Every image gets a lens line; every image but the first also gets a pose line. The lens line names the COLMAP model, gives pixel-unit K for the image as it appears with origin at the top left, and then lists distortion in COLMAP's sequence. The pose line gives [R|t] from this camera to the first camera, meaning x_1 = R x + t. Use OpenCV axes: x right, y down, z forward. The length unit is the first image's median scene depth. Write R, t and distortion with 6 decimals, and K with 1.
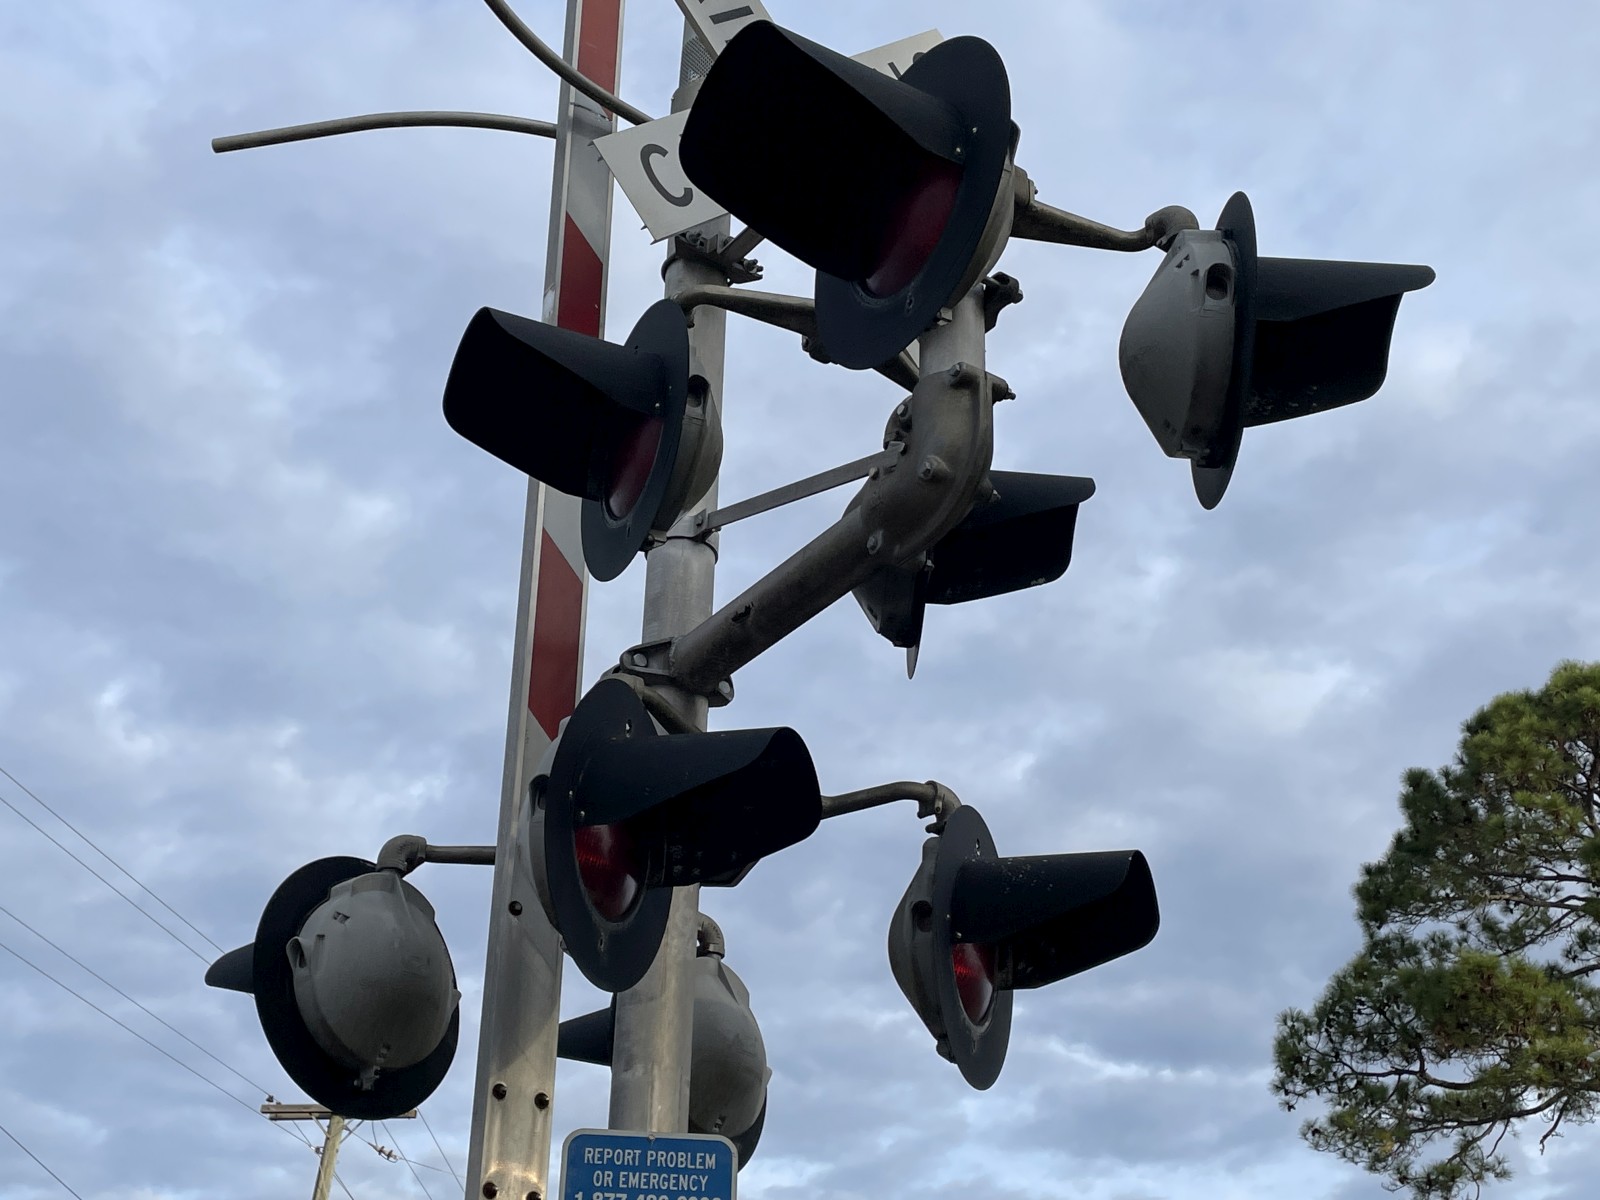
lens RADIAL K [[2039.9, 0, 786.3], [0, 2039.9, 603.1], [0, 0, 1]] dist [0.069336, 0.000000]
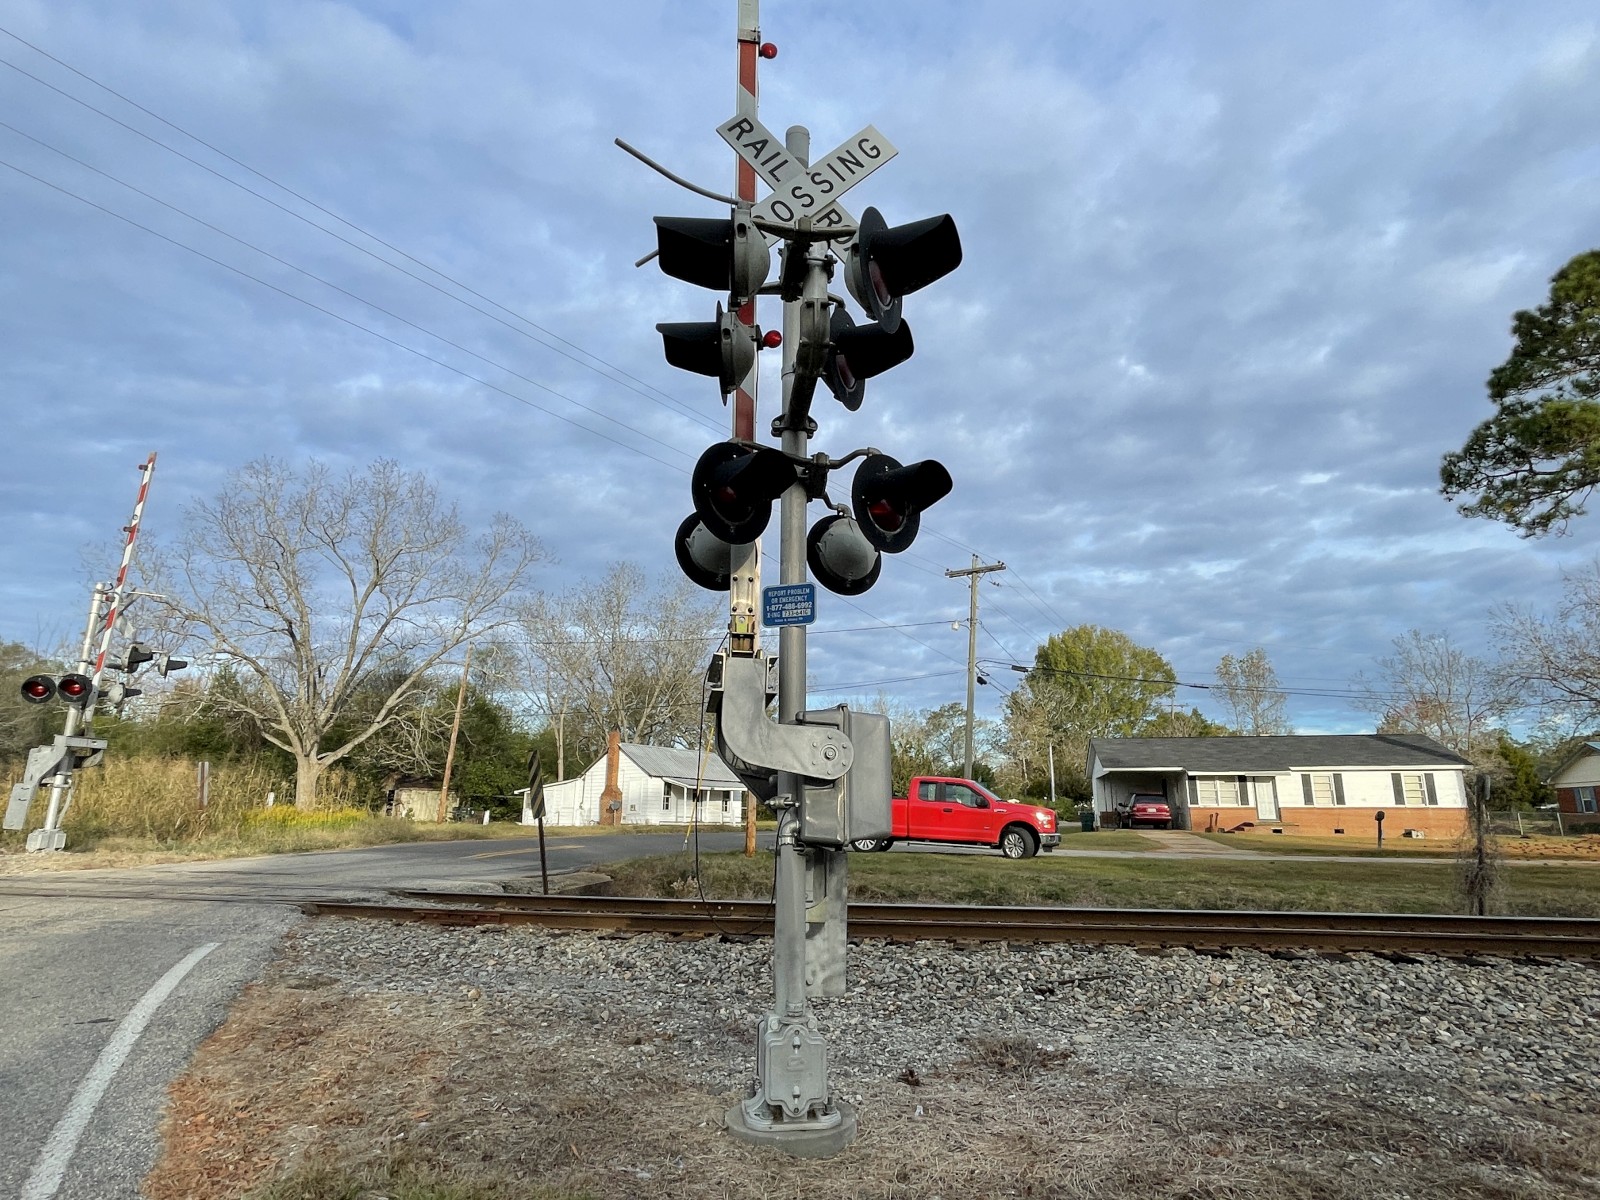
lens RADIAL K [[867.5, 0, 800.4], [0, 867.5, 611.5], [0, 0, 1]] dist [-0.009502, -0.000785]
pose [[0.889893, -0.123081, -0.439251, 0.448479], [0.243672, 0.942281, 0.229631, 0.001421], [0.385635, -0.311380, 0.868521, -0.110571]]
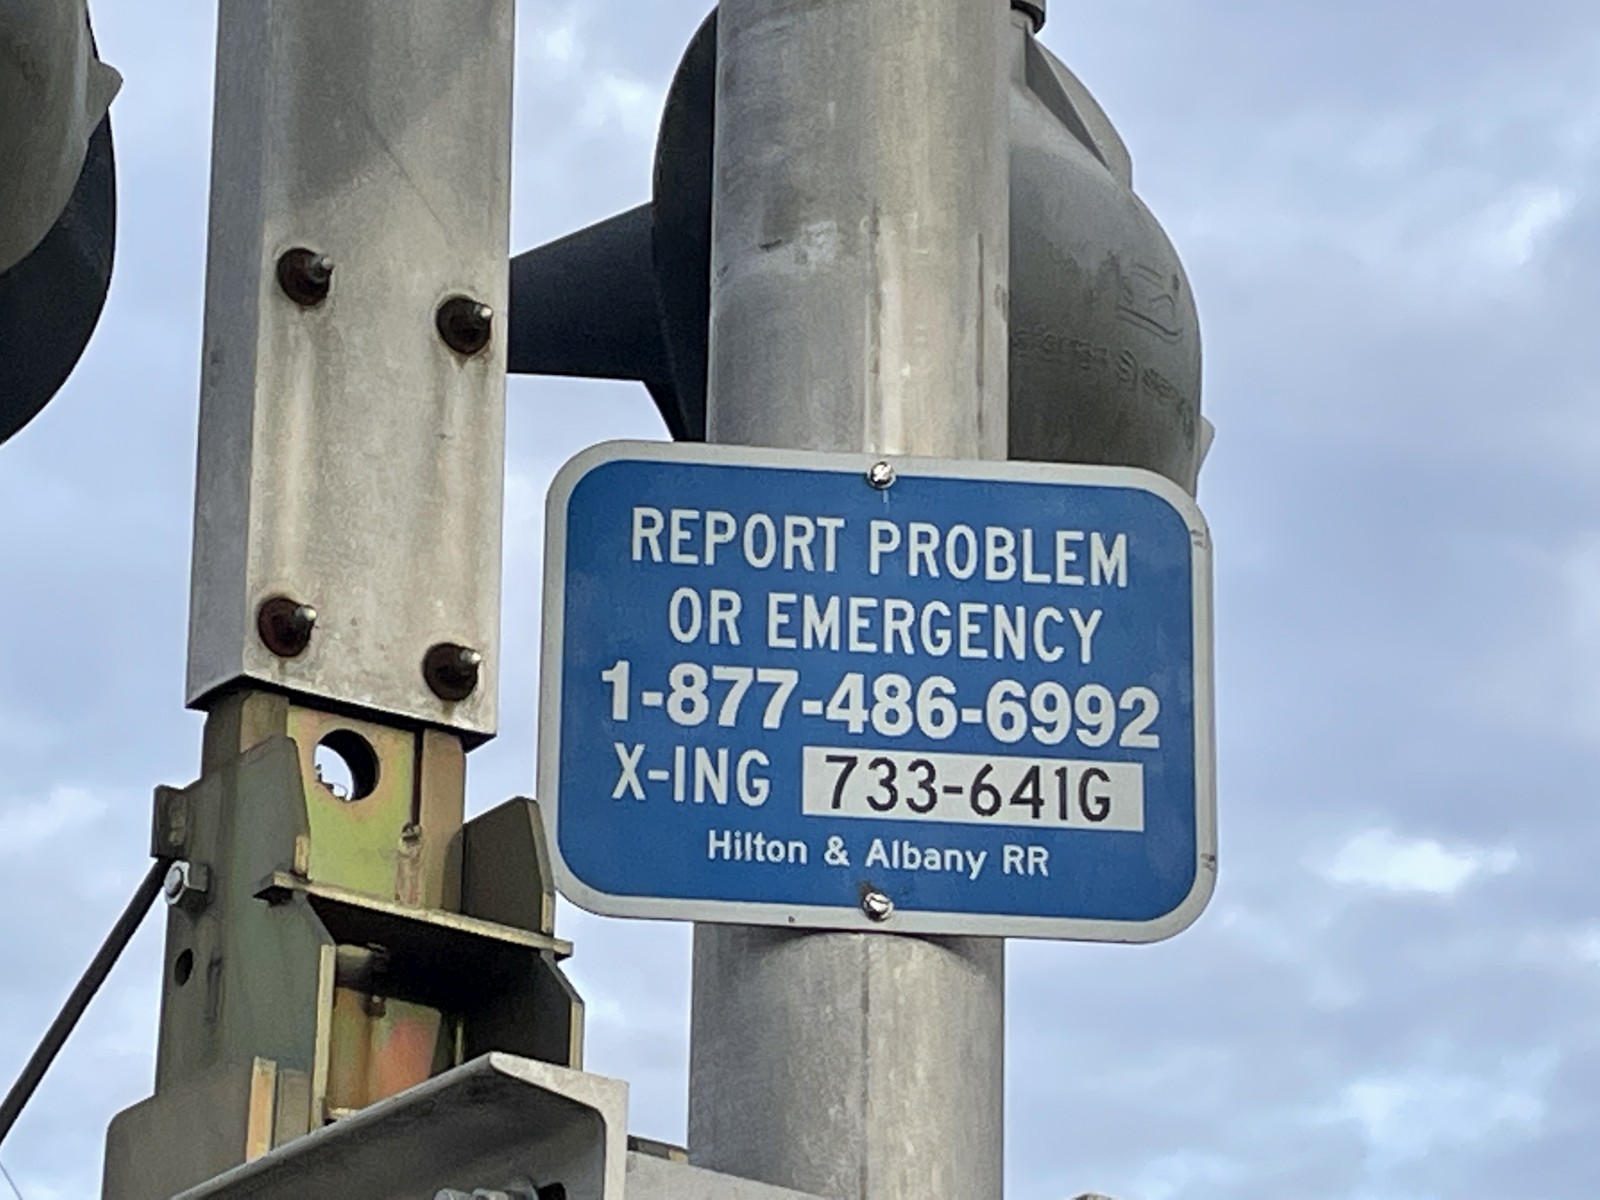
lens RADIAL K [[5451.3, 0, 800.0], [0, 5451.3, 600.6], [0, 0, 1]] dist [0.044347, 0.000000]
pose [[0.999871, -0.008994, -0.013292, -0.059364], [0.010822, 0.989426, 0.144634, 0.155693], [0.011851, -0.144760, 0.989396, 0.273408]]
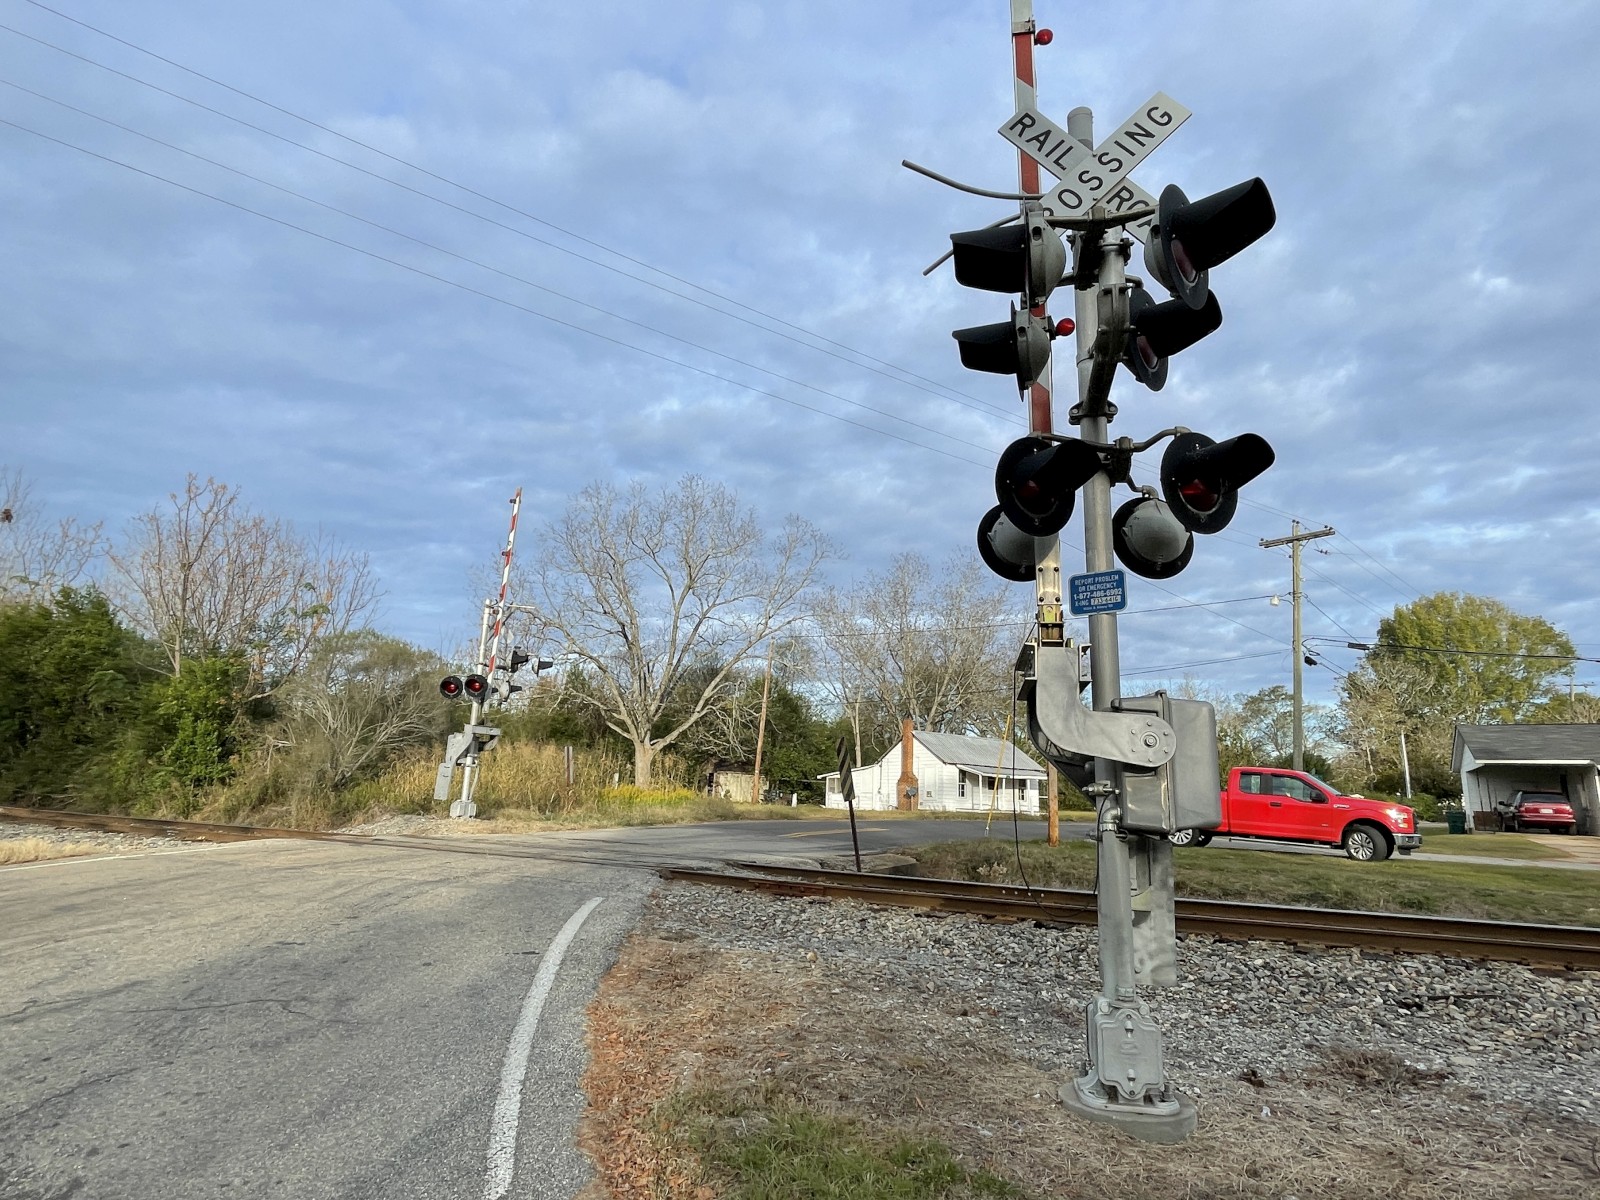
lens RADIAL K [[867.5, 0, 799.9], [0, 867.5, 606.2], [0, 0, 1]] dist [-0.009502, -0.000785]
pose [[0.698394, -0.155884, -0.698531, 0.454265], [0.347746, 0.926954, 0.140819, -0.022857], [0.625554, -0.341258, 0.701587, -0.162757]]
